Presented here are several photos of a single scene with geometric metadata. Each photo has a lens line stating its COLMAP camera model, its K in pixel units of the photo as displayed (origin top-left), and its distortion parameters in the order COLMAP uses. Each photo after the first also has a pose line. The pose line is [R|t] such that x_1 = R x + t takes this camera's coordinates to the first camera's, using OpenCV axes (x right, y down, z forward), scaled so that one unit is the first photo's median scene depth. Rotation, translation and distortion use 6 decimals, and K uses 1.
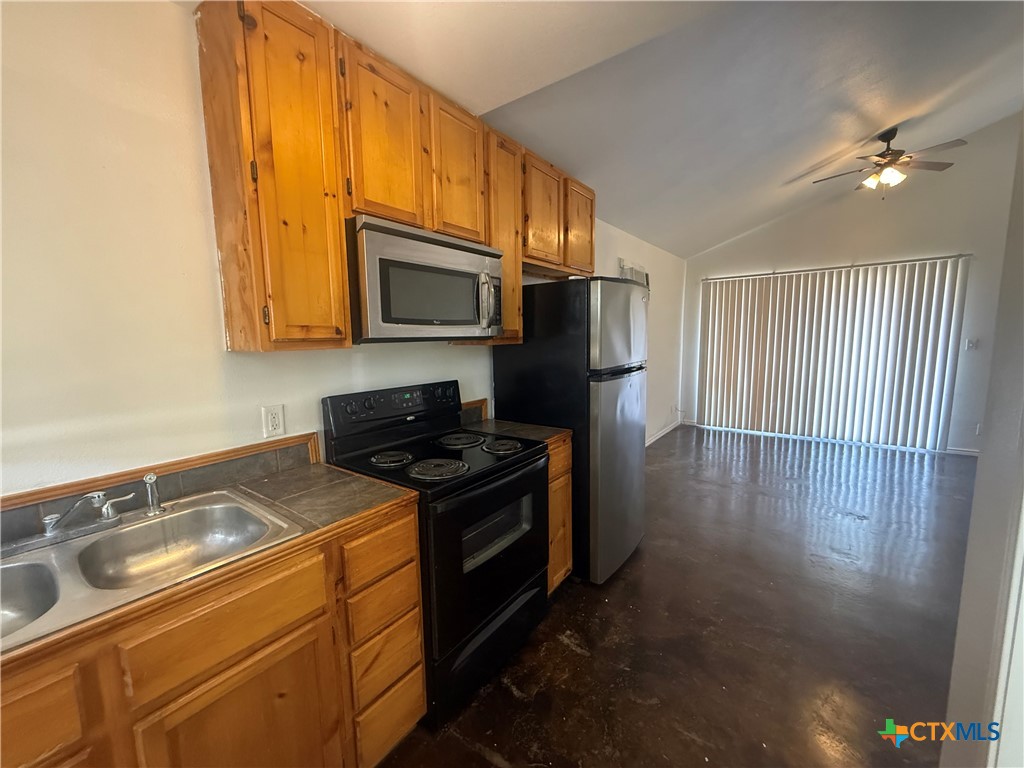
lens RADIAL K [[409.2, 0, 510.7], [0, 409.2, 384.1], [0, 0, 1]] dist [0.000423, 0.000462]
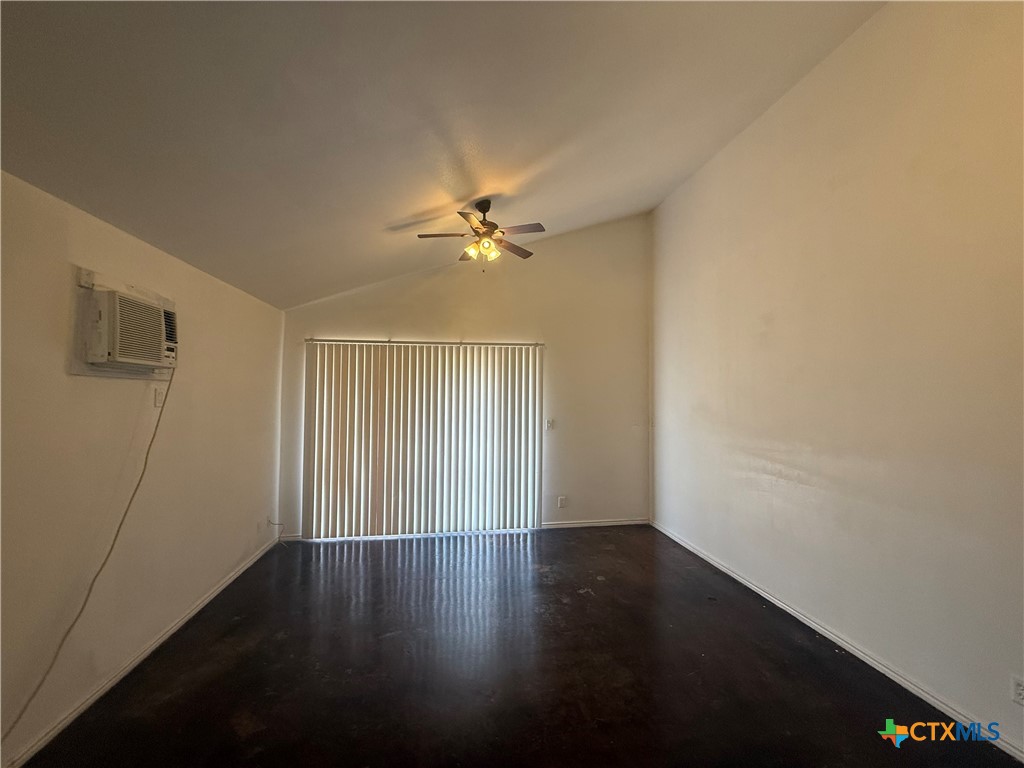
lens RADIAL K [[409.2, 0, 509.6], [0, 409.2, 384.1], [0, 0, 1]] dist [0.000423, 0.000462]
pose [[0.695743, 0.040882, 0.717126, 0.240975], [0.067831, 0.990178, -0.122256, -0.071523], [-0.715081, 0.133702, 0.686137, 0.287565]]
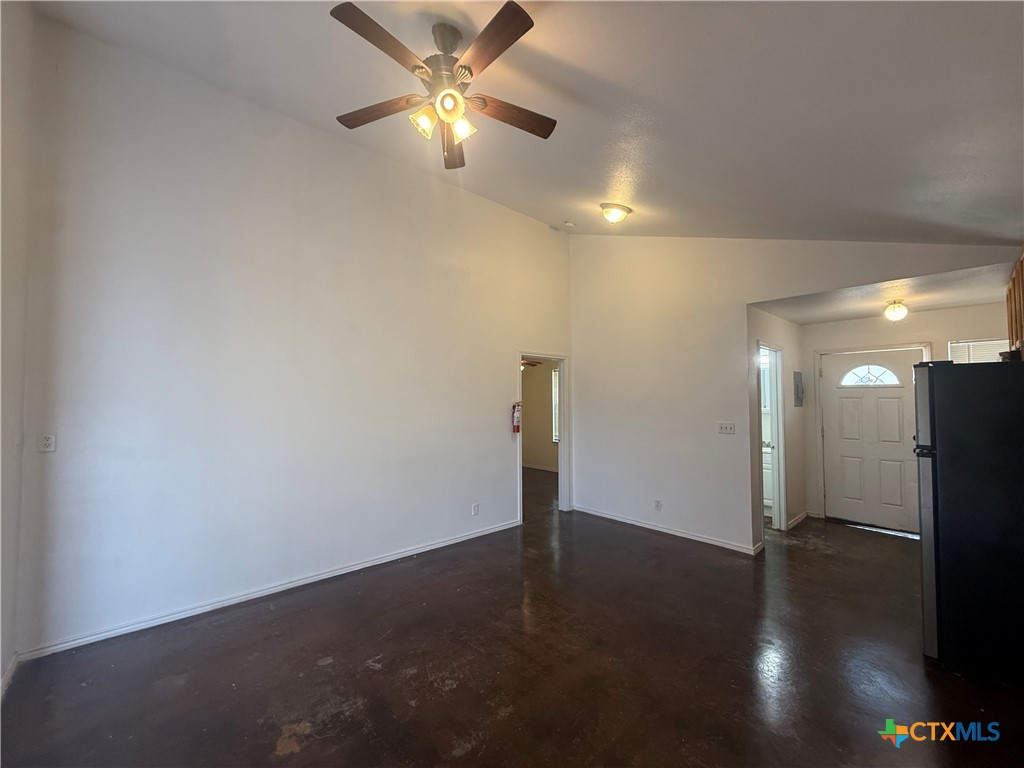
lens RADIAL K [[409.2, 0, 508.6], [0, 409.2, 381.7], [0, 0, 1]] dist [0.000423, 0.000462]
pose [[-0.979694, 0.029428, 0.198328, 0.576547], [0.044165, 0.996548, 0.070294, -0.165702], [-0.195575, 0.077626, -0.977612, 1.141786]]
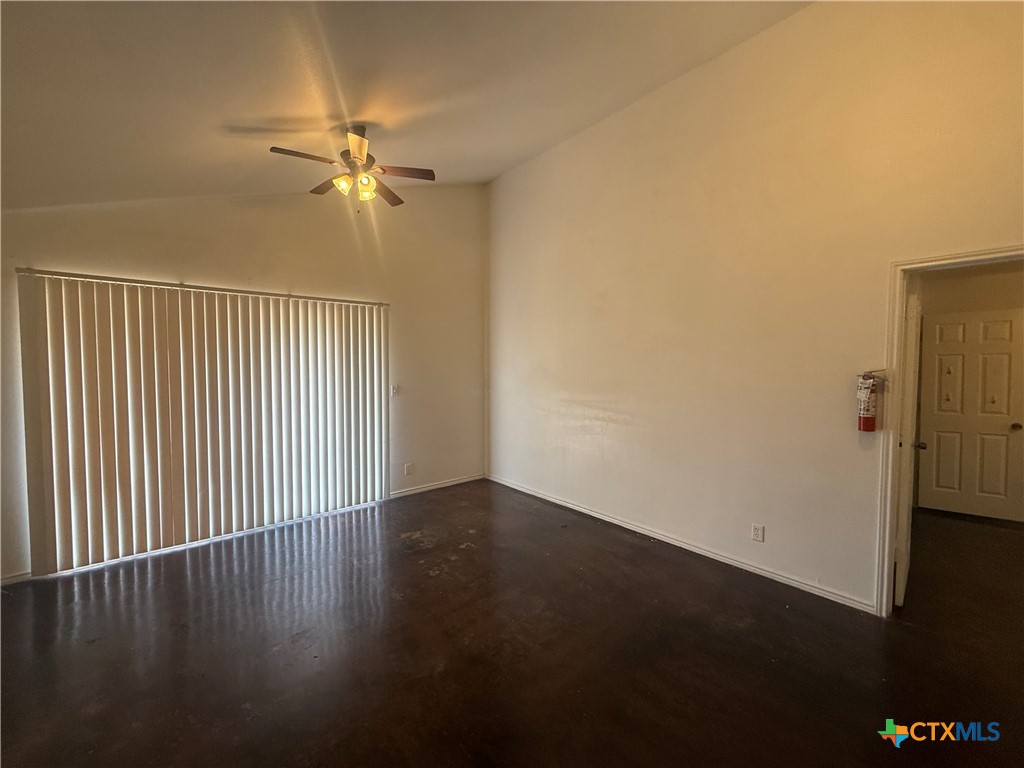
lens RADIAL K [[409.2, 0, 510.9], [0, 409.2, 383.9], [0, 0, 1]] dist [0.000423, 0.000462]
pose [[0.217005, -0.026090, 0.975822, 0.160908], [0.112497, 0.993651, 0.001550, -0.076023], [-0.969667, 0.109440, 0.218562, 0.451274]]
